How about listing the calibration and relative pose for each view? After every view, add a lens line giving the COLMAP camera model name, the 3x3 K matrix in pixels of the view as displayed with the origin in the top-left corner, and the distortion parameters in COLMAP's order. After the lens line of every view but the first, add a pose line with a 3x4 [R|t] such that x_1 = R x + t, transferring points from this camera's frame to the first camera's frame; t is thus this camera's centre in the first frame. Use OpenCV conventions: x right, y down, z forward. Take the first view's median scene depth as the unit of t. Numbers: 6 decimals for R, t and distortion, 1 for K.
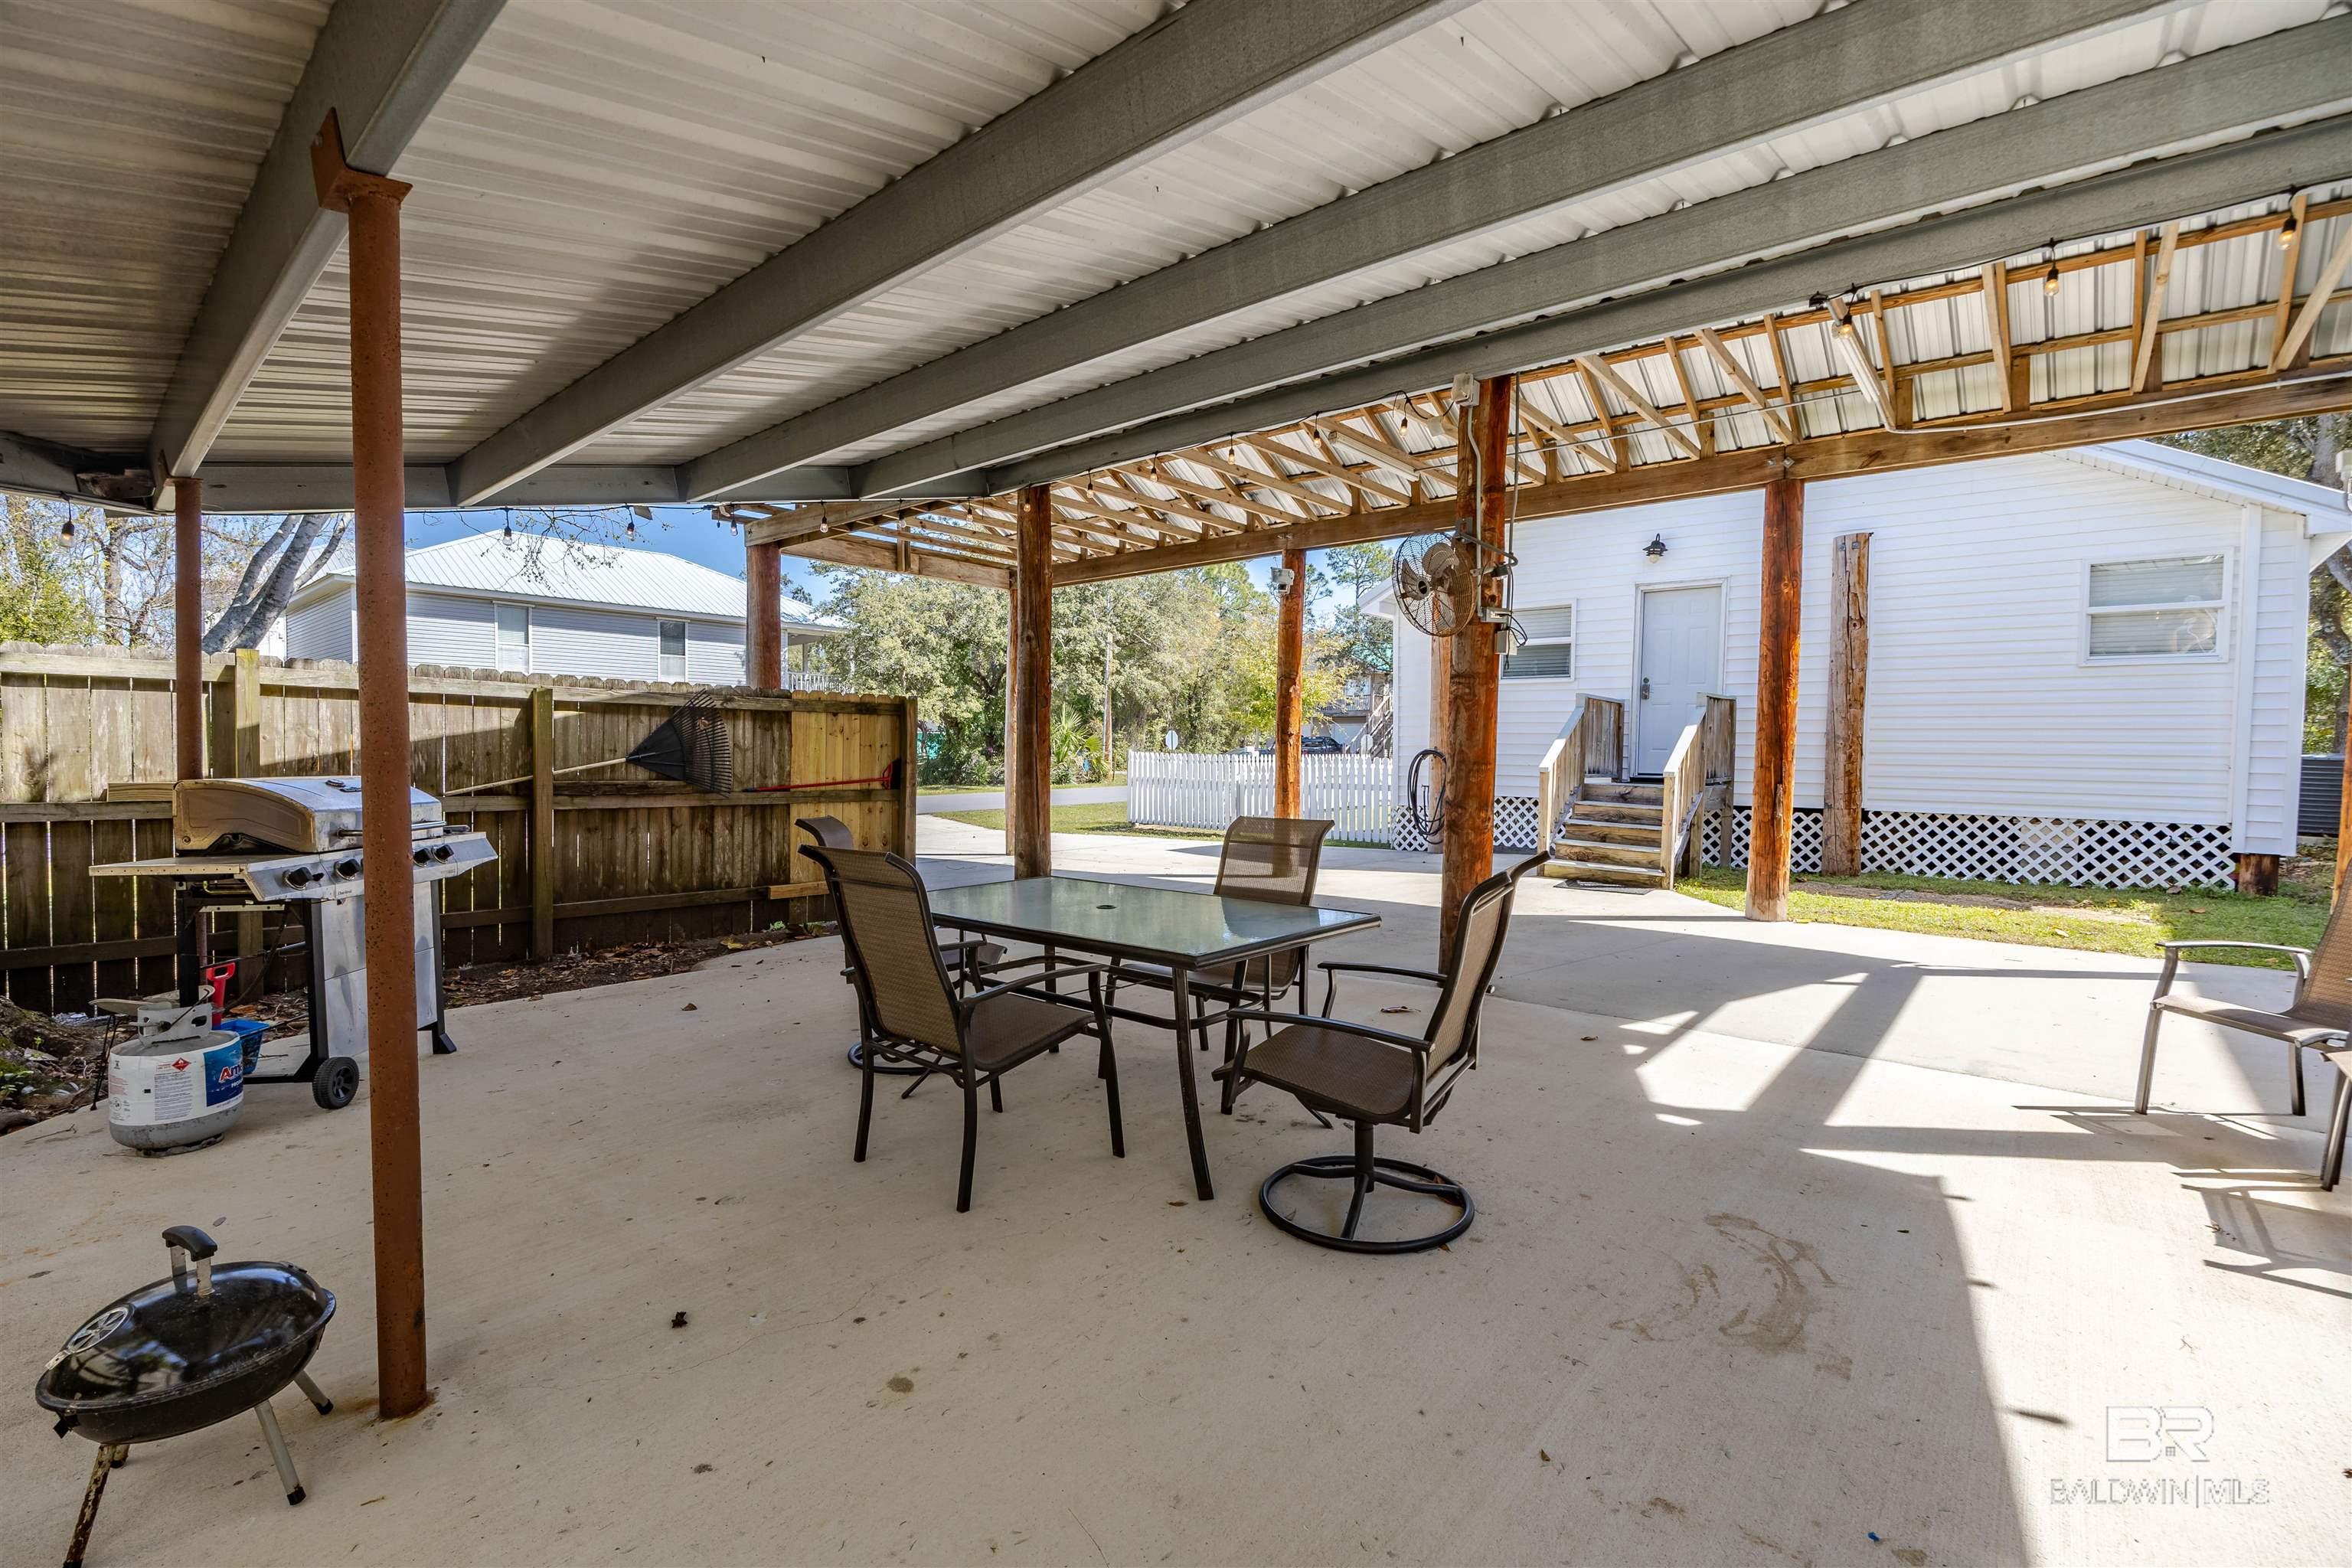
lens RADIAL K [[1051.3, 0, 1168.2], [0, 1051.3, 774.9], [0, 0, 1]] dist [-0.016986, -0.000067]
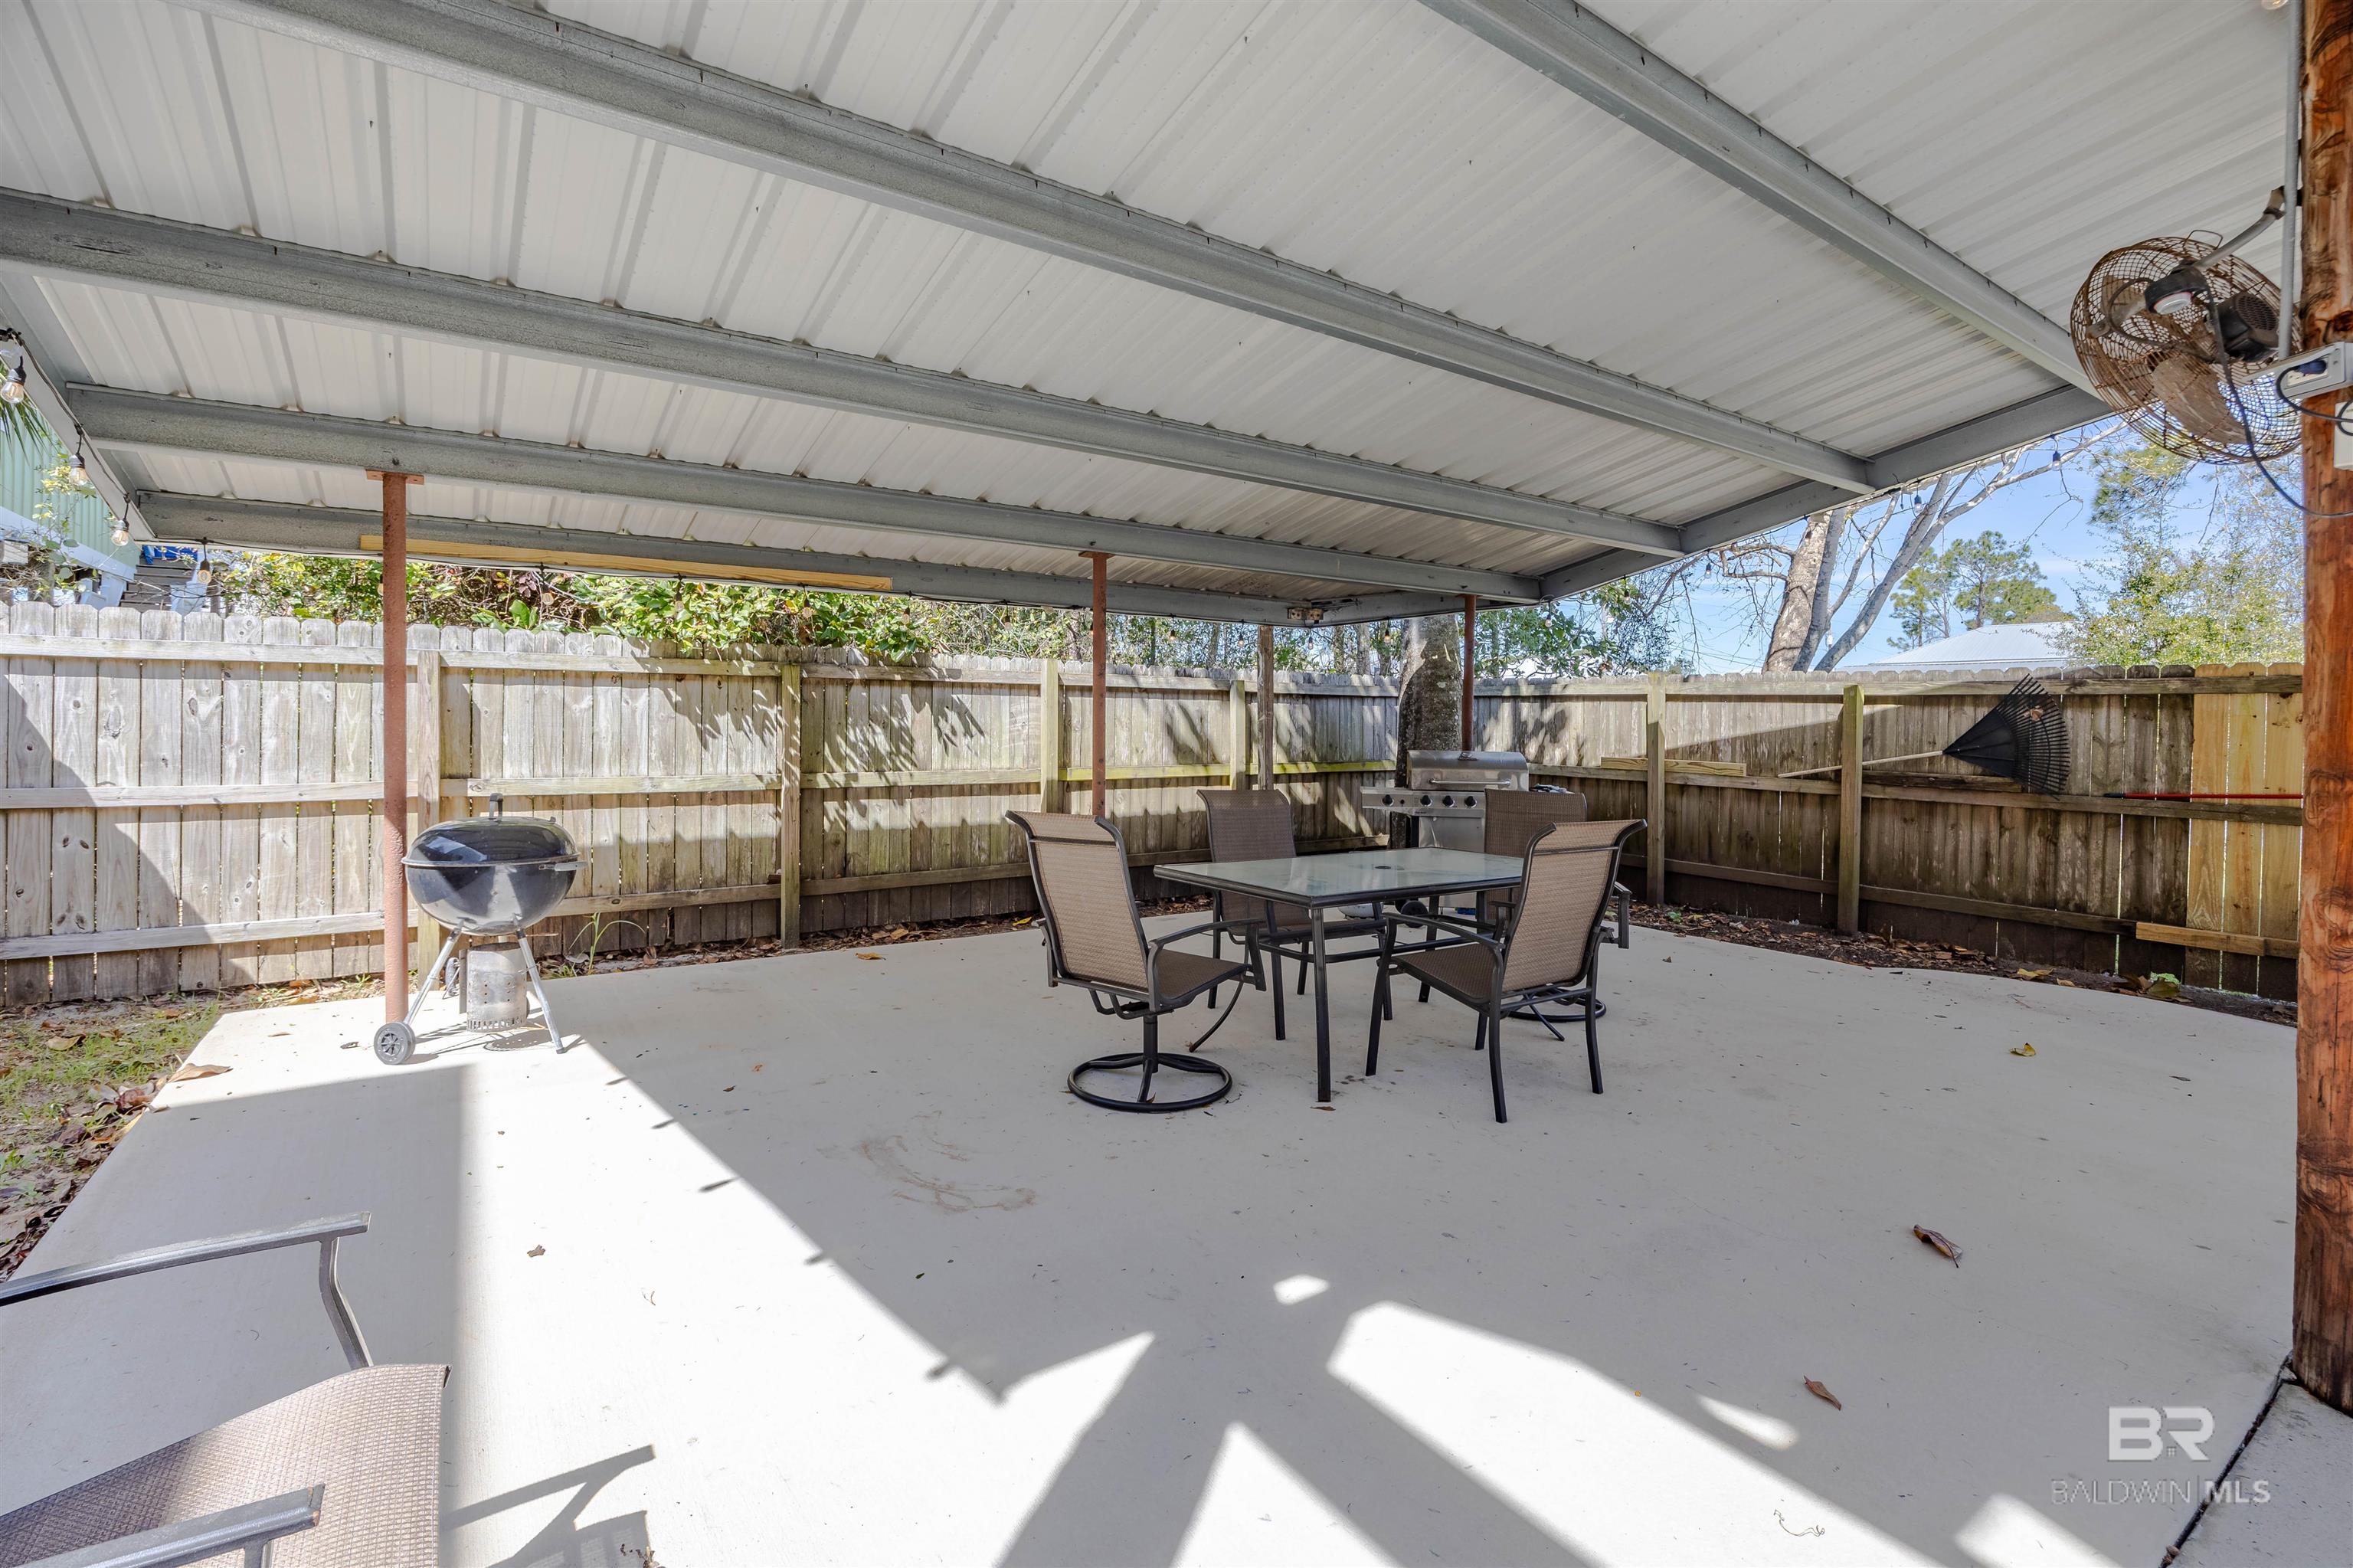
lens RADIAL K [[1032.3, 0, 1171.0], [0, 1032.3, 725.4], [0, 0, 1]] dist [-0.013217, 0.000577]
pose [[-0.251935, -0.009348, -0.967699, 0.580981], [-0.036338, 0.999340, -0.000193, -0.013204], [0.967062, 0.035116, -0.252109, 0.545582]]
